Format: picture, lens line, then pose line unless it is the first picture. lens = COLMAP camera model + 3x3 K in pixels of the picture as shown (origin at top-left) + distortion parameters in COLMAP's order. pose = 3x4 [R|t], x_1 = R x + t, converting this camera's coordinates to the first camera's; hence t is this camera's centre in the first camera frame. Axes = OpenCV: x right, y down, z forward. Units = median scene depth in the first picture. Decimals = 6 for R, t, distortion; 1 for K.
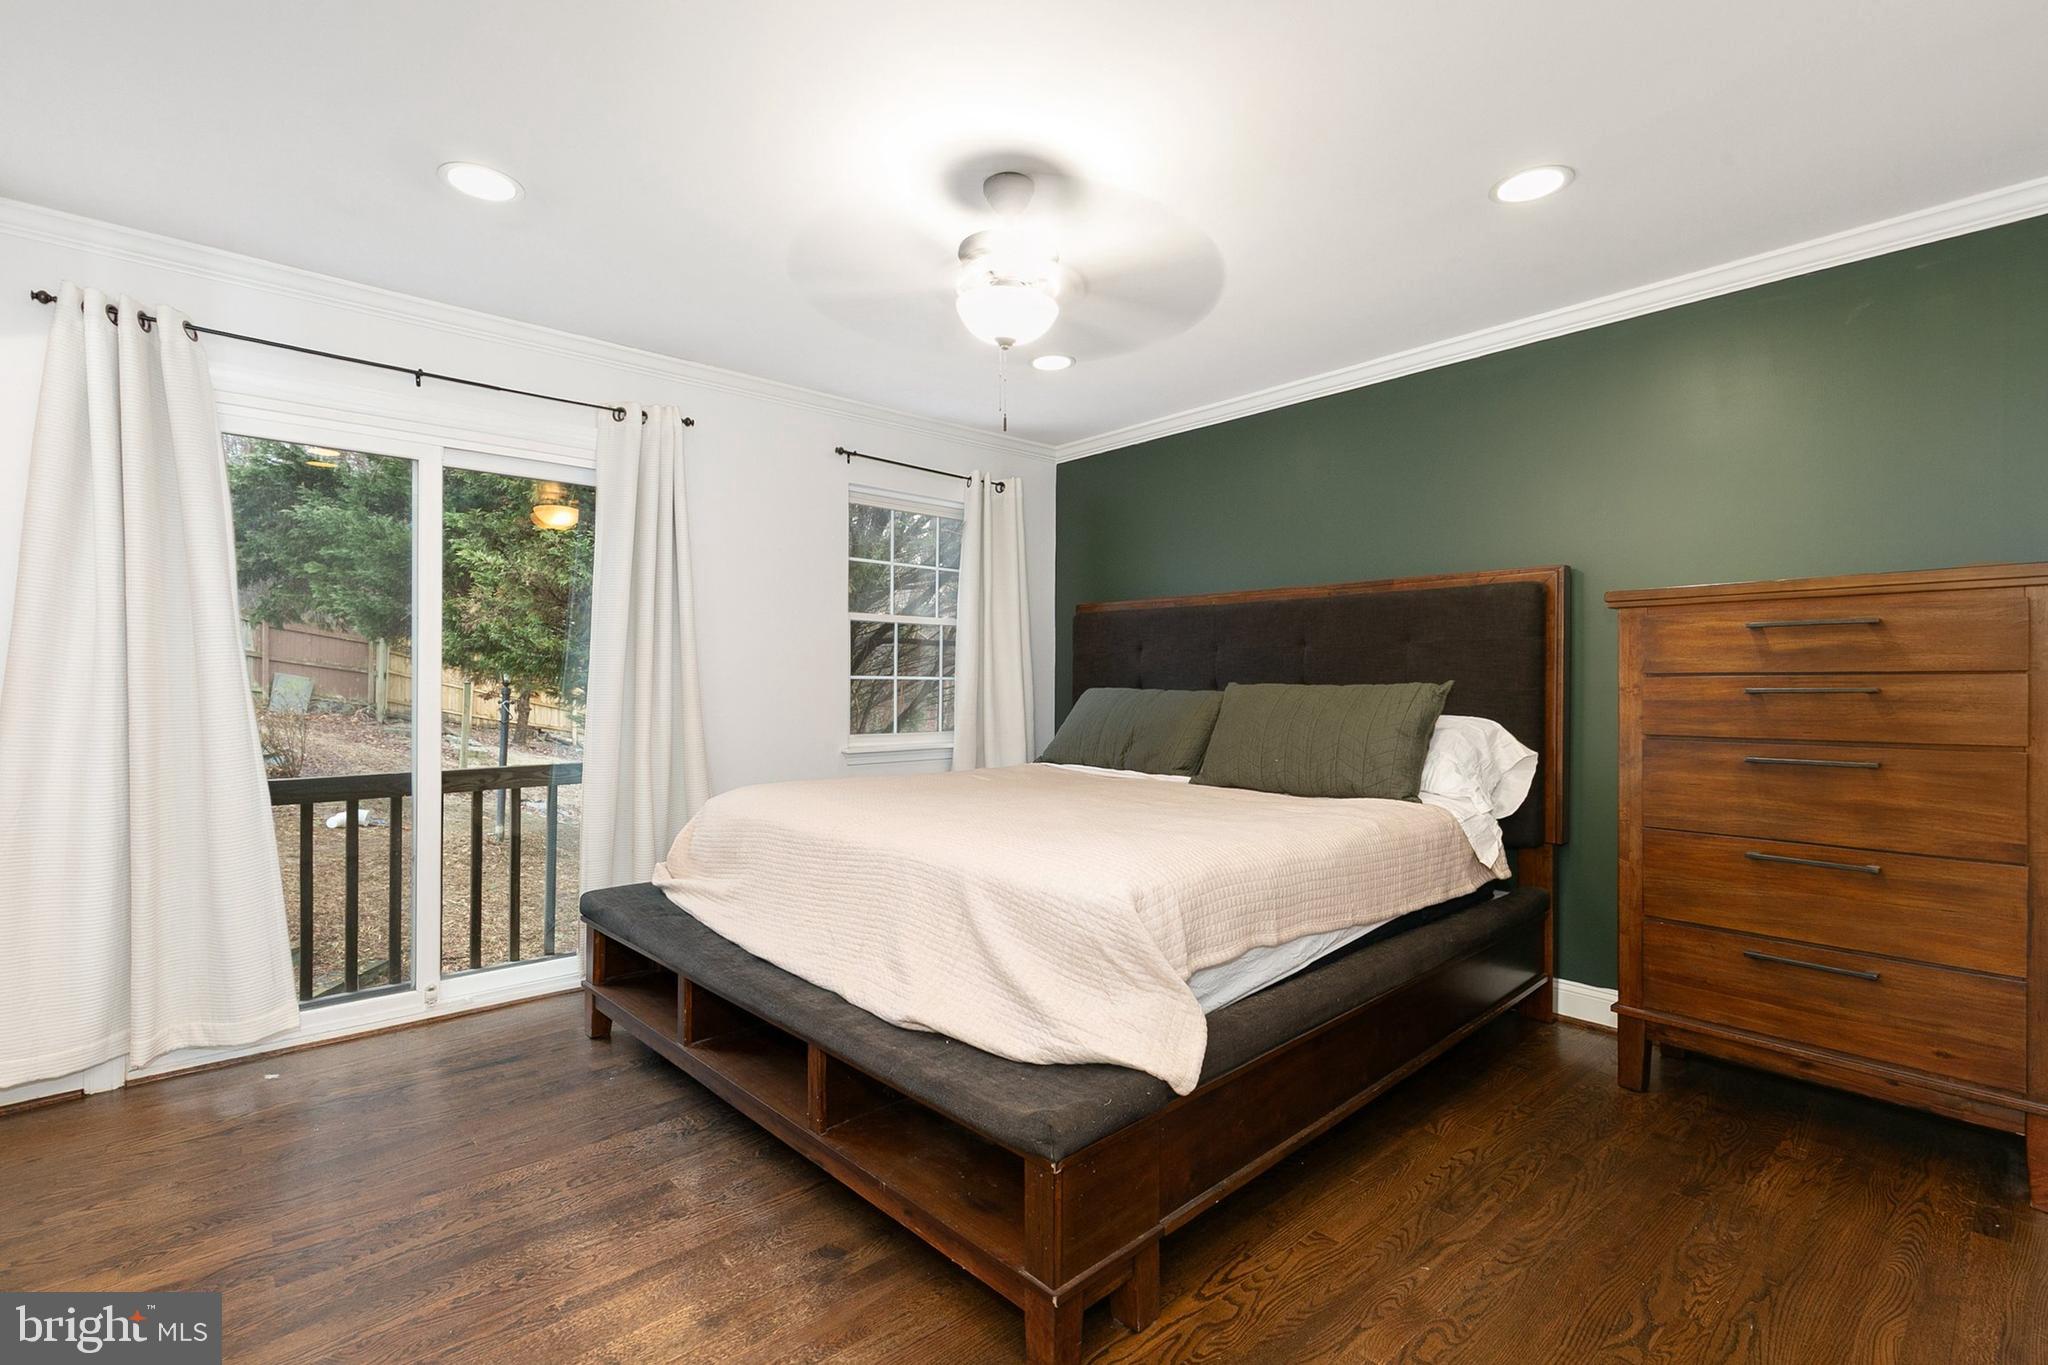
lens RADIAL K [[934.9, 0, 1017.5], [0, 934.9, 690.3], [0, 0, 1]] dist [0.004278, -0.000240]
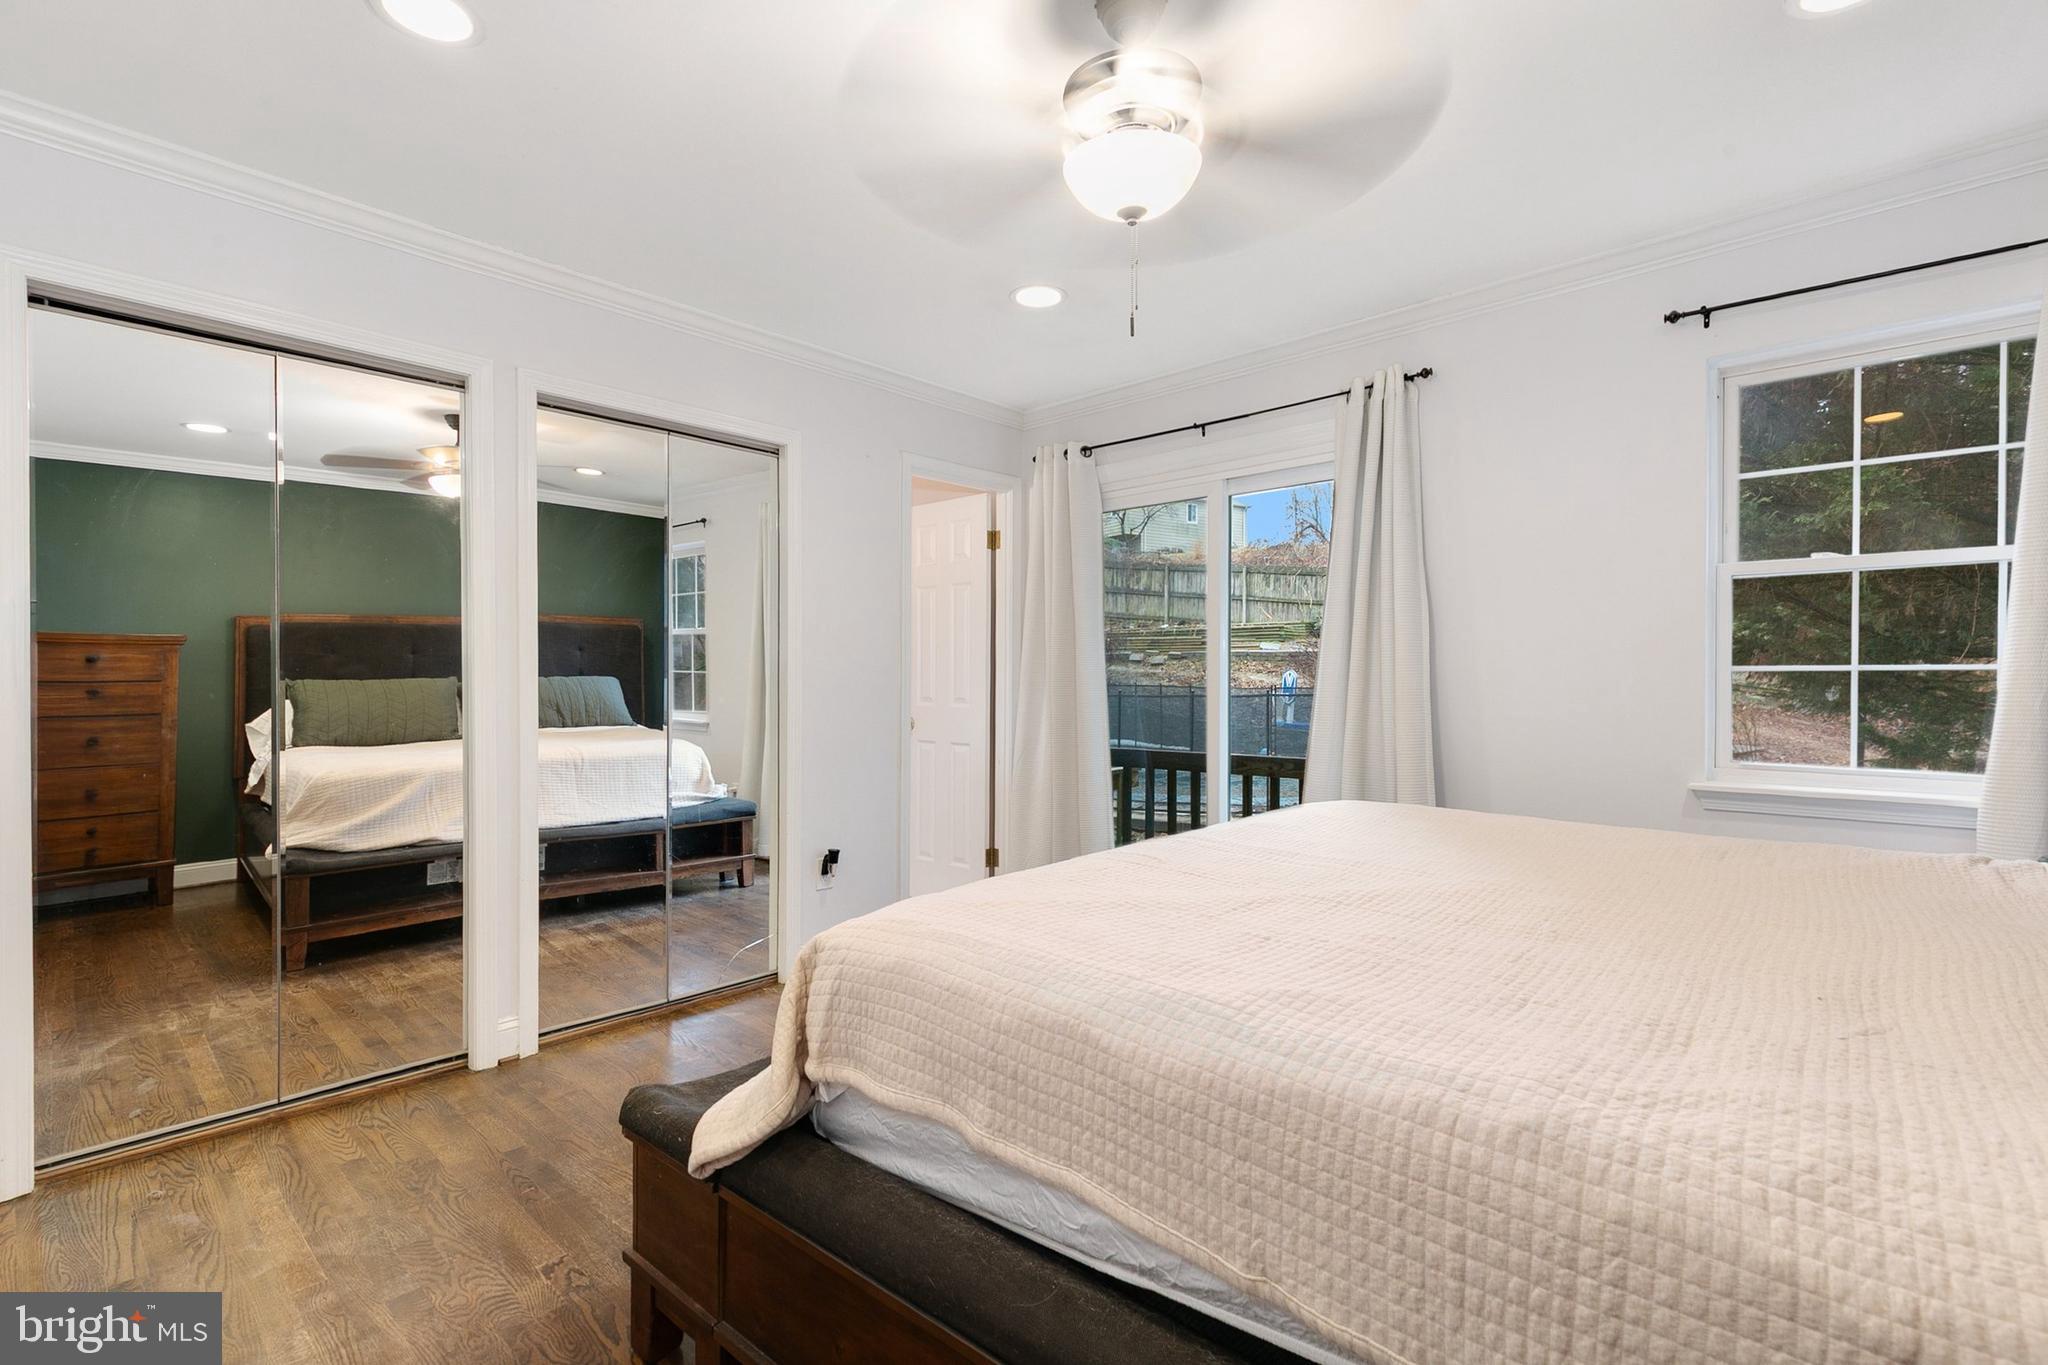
lens RADIAL K [[934.9, 0, 1017.5], [0, 934.9, 690.3], [0, 0, 1]] dist [0.004278, -0.000240]
pose [[0.092323, 0.006615, -0.995707, 0.714267], [-0.006300, 0.999962, 0.006059, -0.000390], [0.995709, 0.005714, 0.092362, 0.843470]]
